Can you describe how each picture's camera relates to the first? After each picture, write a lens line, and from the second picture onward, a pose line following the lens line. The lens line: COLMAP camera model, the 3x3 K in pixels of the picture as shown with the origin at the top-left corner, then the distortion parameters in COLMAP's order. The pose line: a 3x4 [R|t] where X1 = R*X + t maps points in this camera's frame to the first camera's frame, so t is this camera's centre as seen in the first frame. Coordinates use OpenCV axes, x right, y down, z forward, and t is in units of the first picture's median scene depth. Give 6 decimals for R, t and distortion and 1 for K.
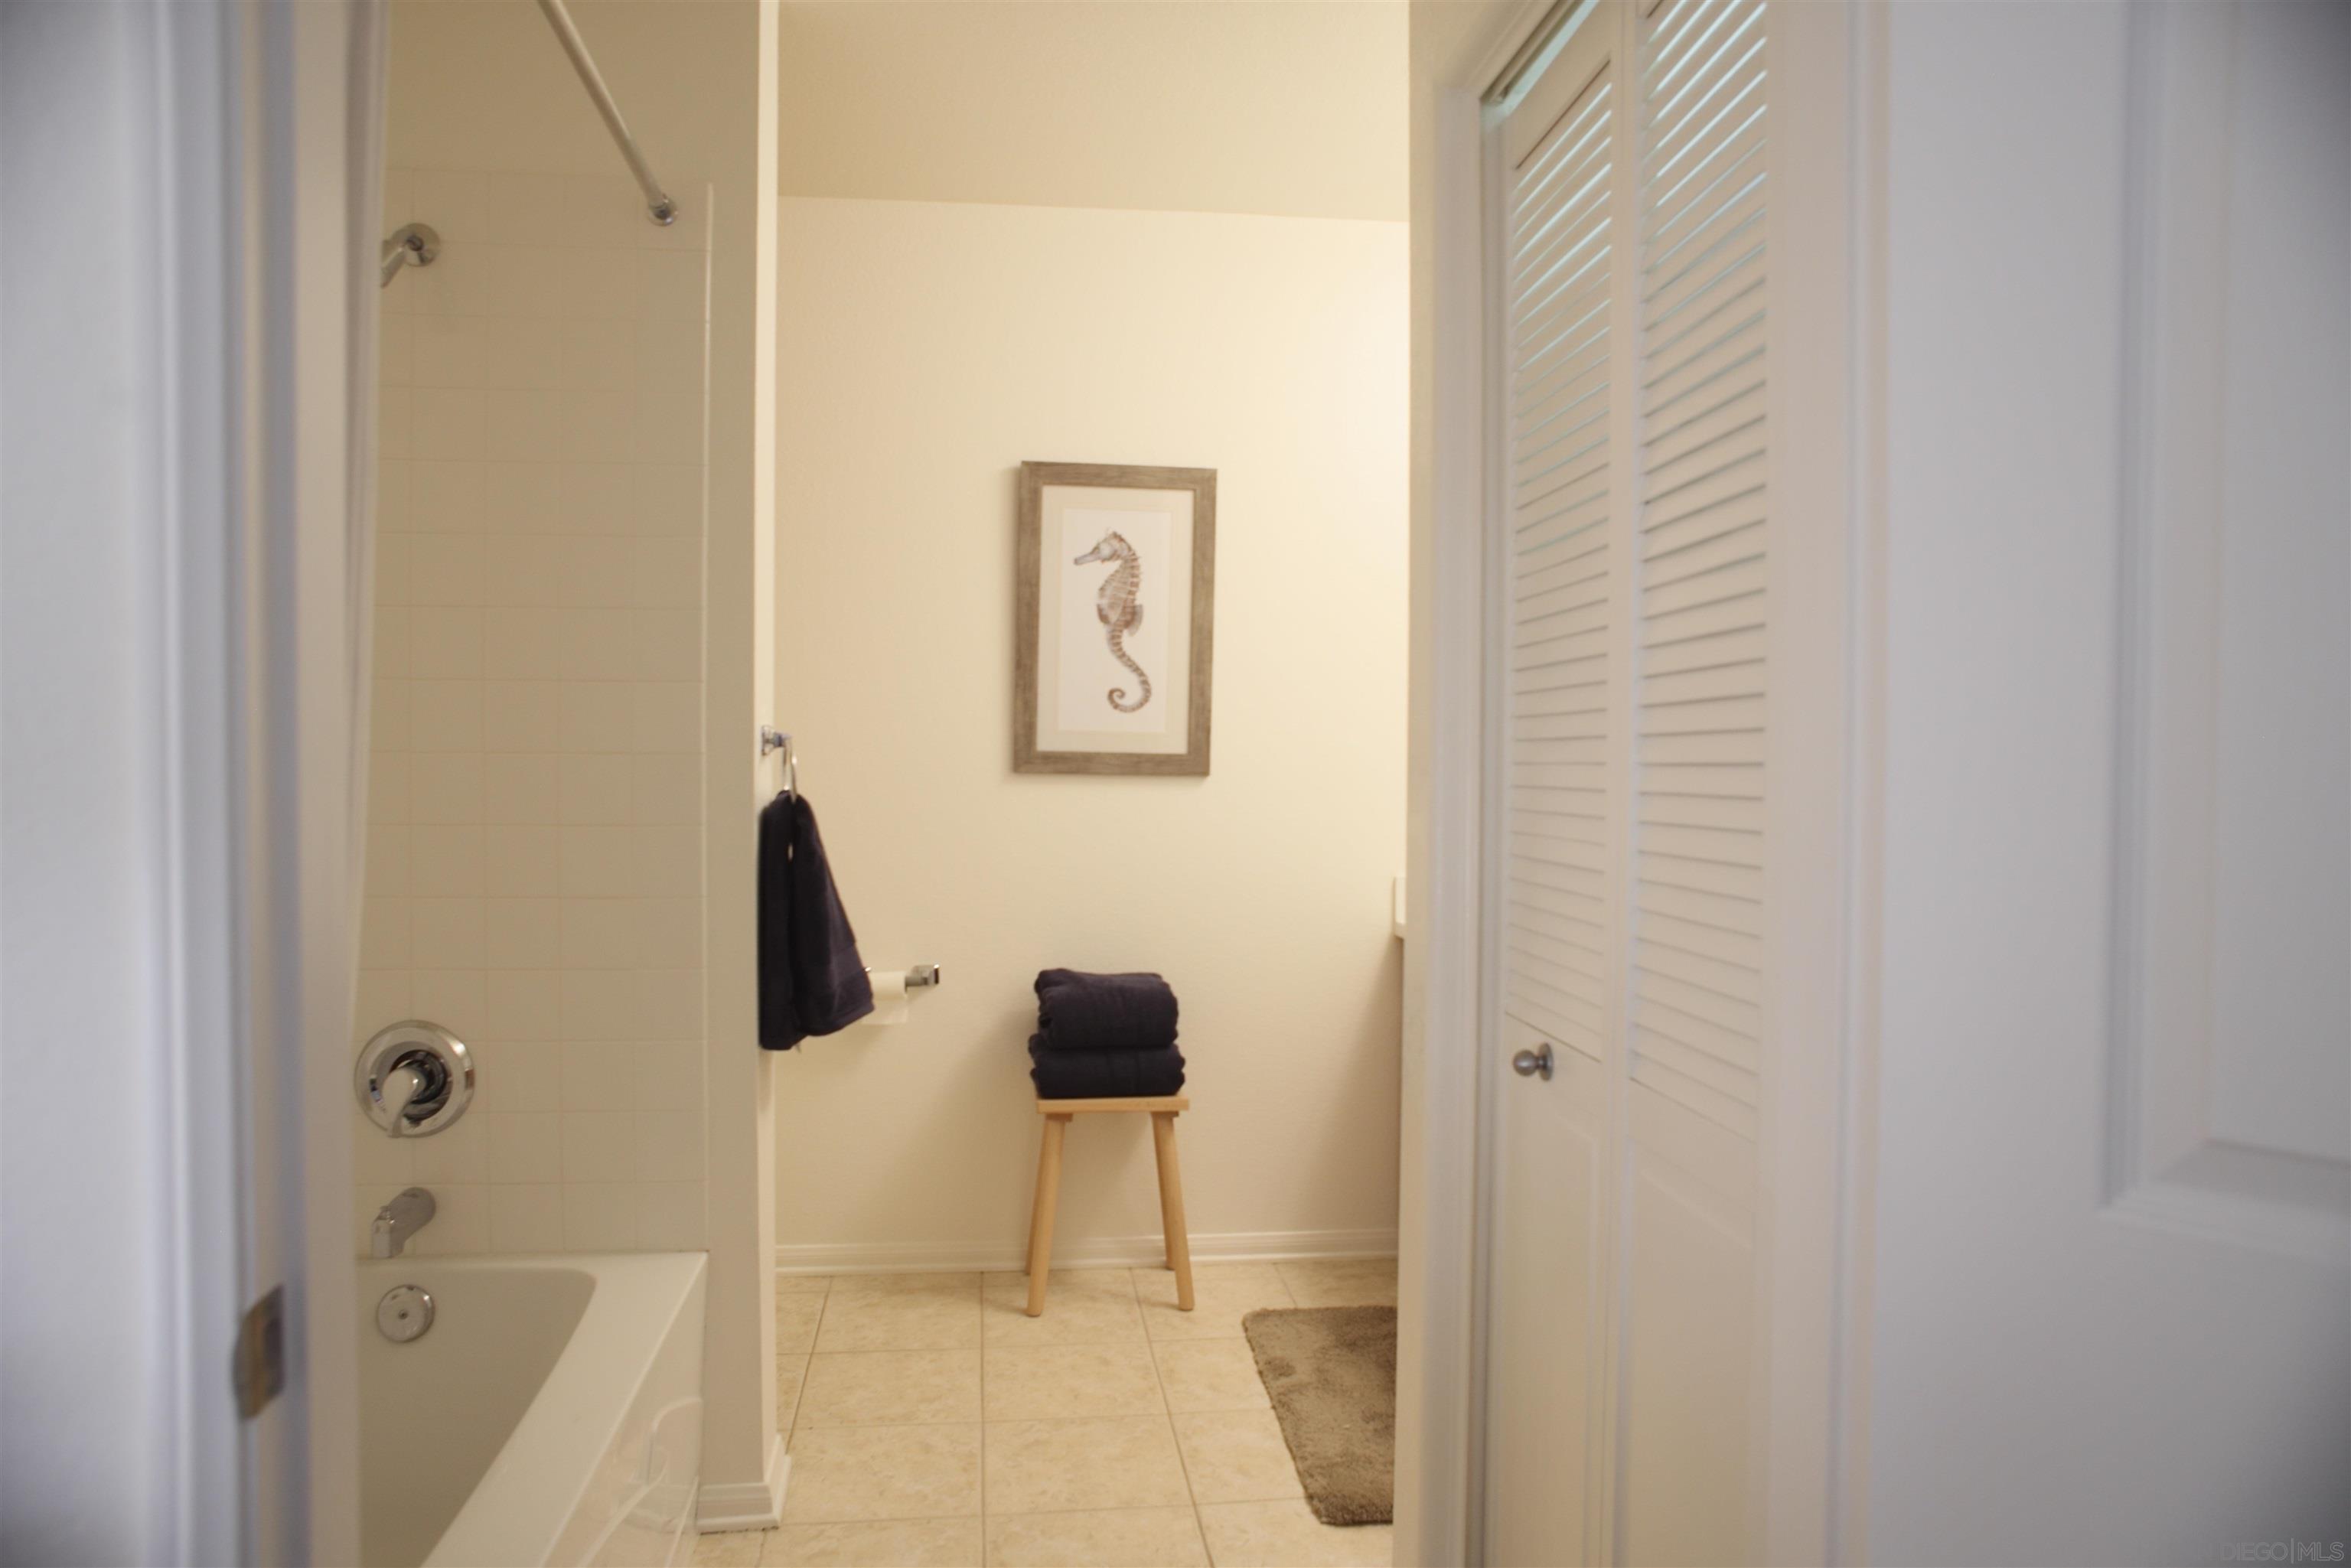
lens RADIAL K [[1560.2, 0, 1175.0], [0, 1560.2, 774.8], [0, 0, 1]] dist [-0.096041, 0.093592]
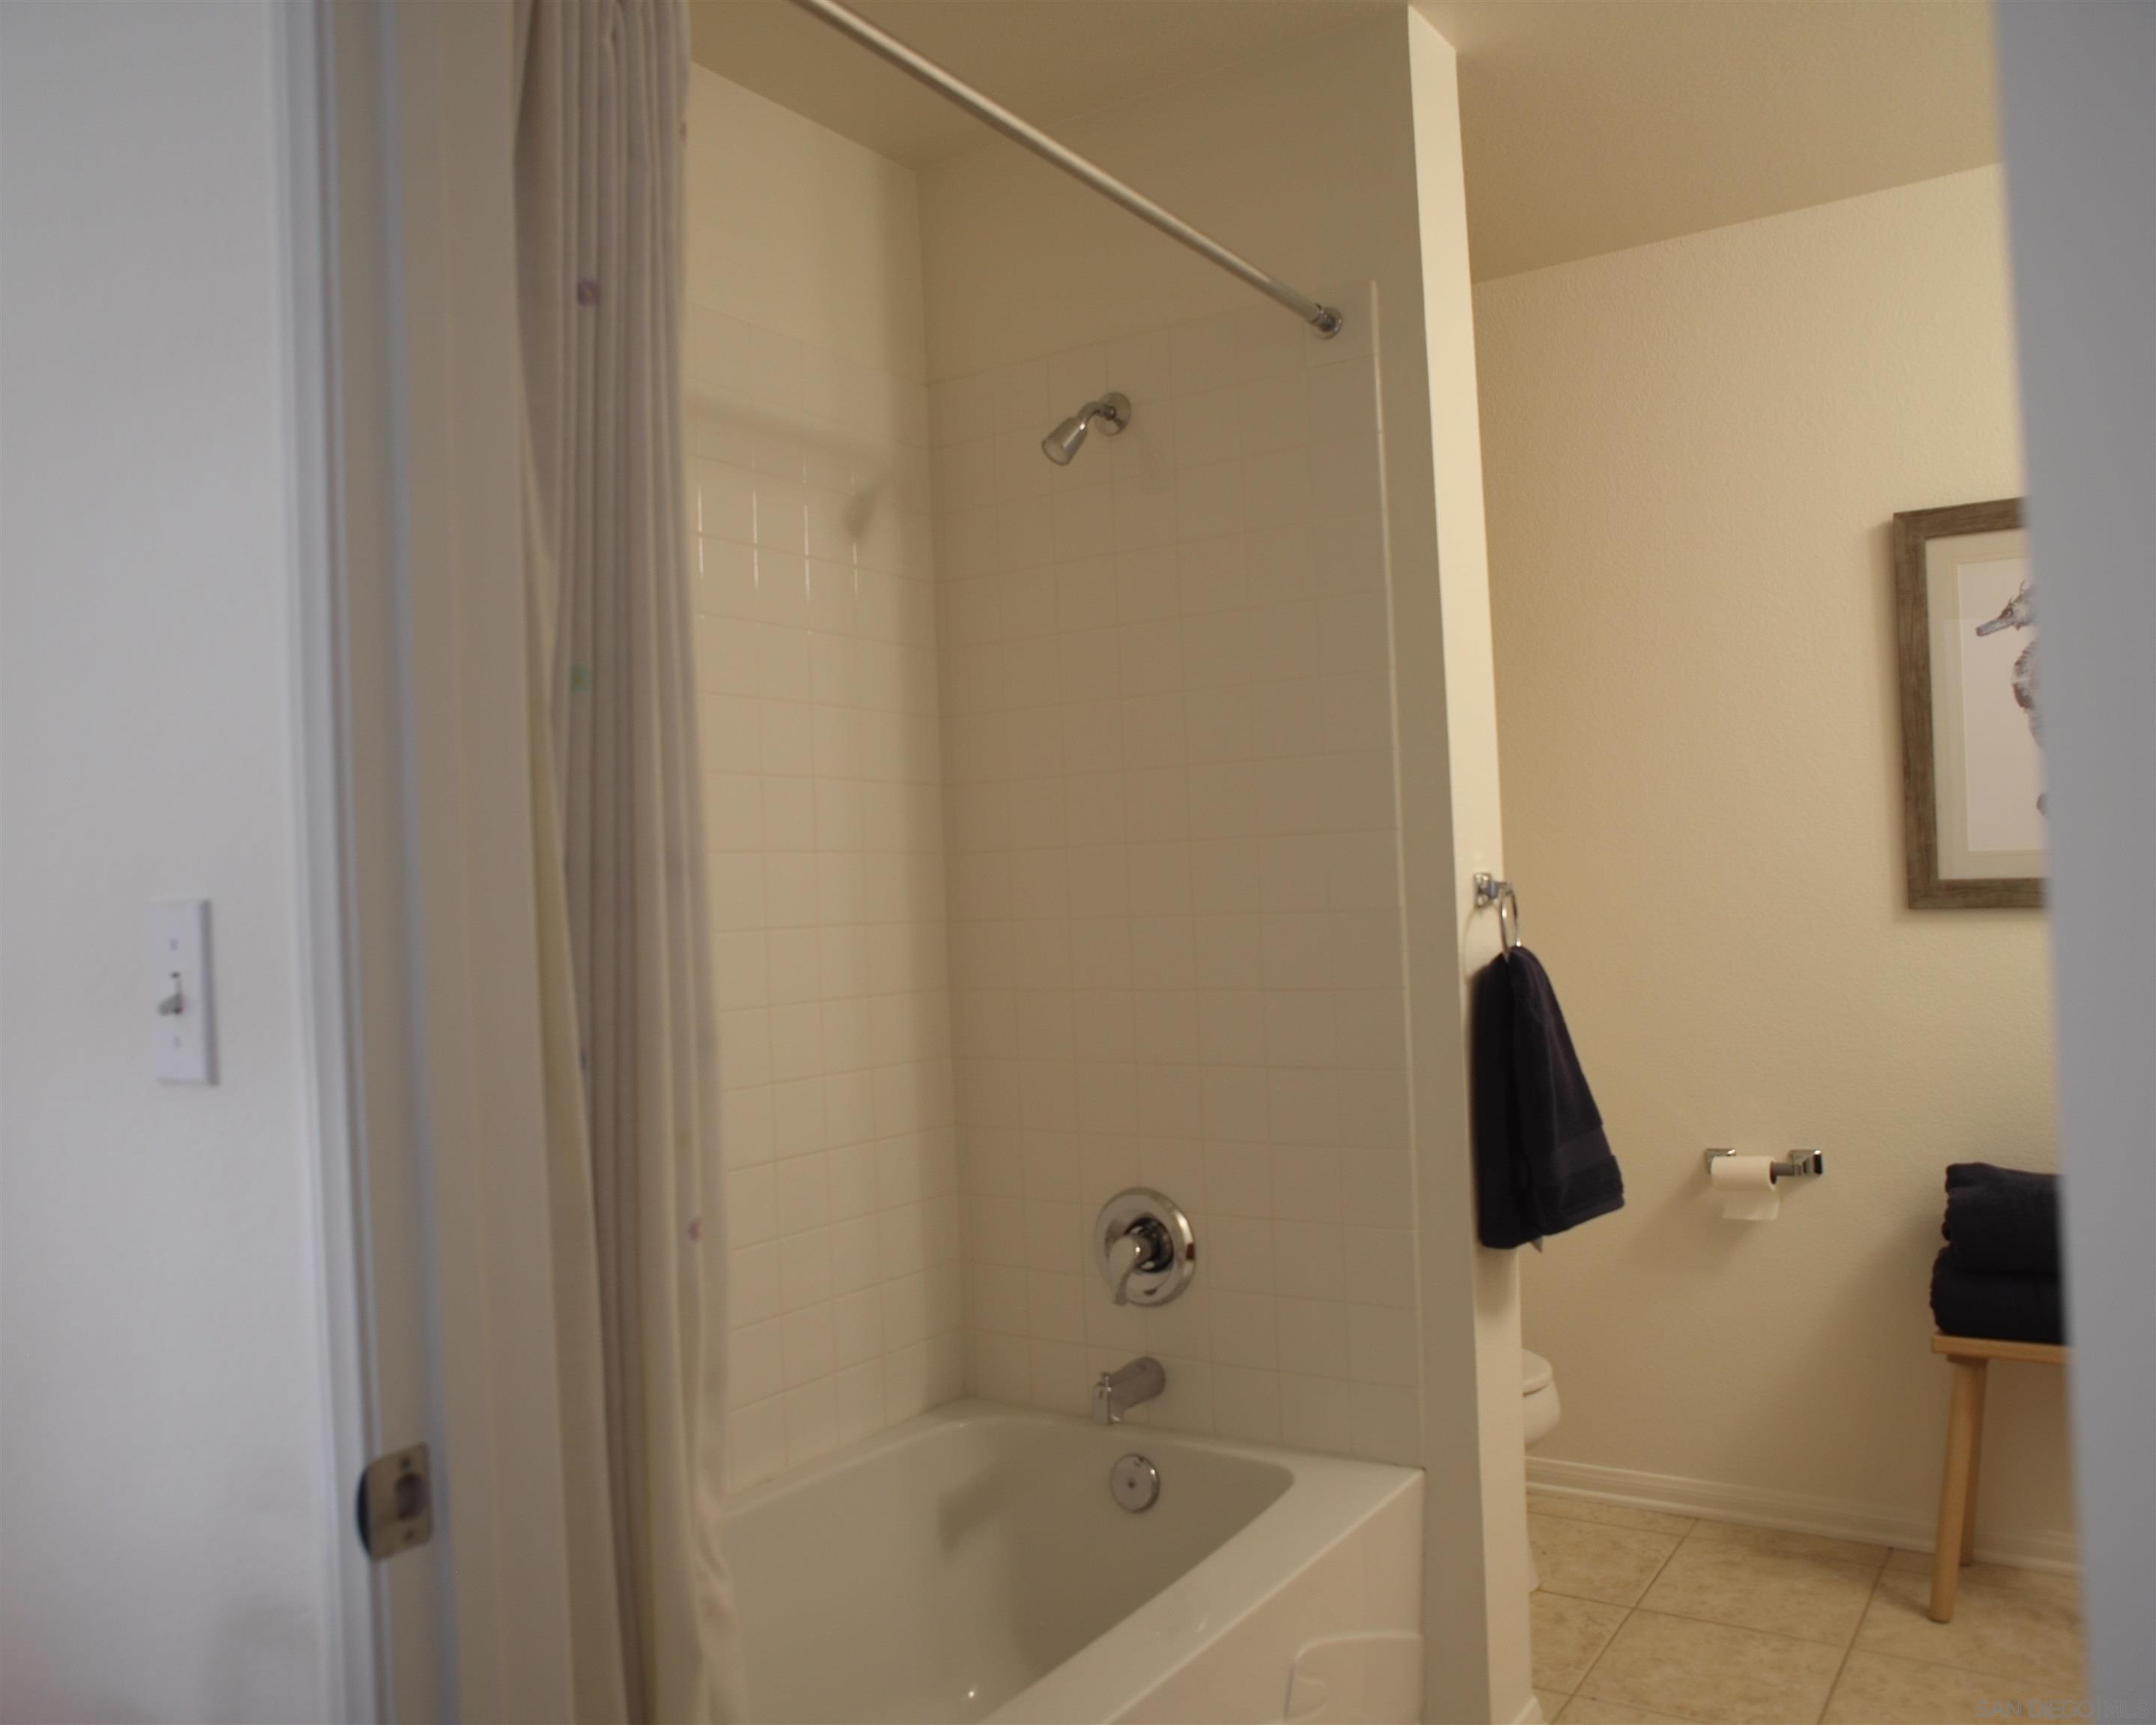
lens RADIAL K [[1729.1, 0, 1078.0], [0, 1729.1, 862.5], [0, 0, 1]] dist [-0.095281, 0.110573]
pose [[0.767781, -0.049230, -0.638818, 0.129443], [0.032345, 0.998751, -0.038093, -0.005929], [0.639895, 0.008584, 0.768414, 0.076405]]
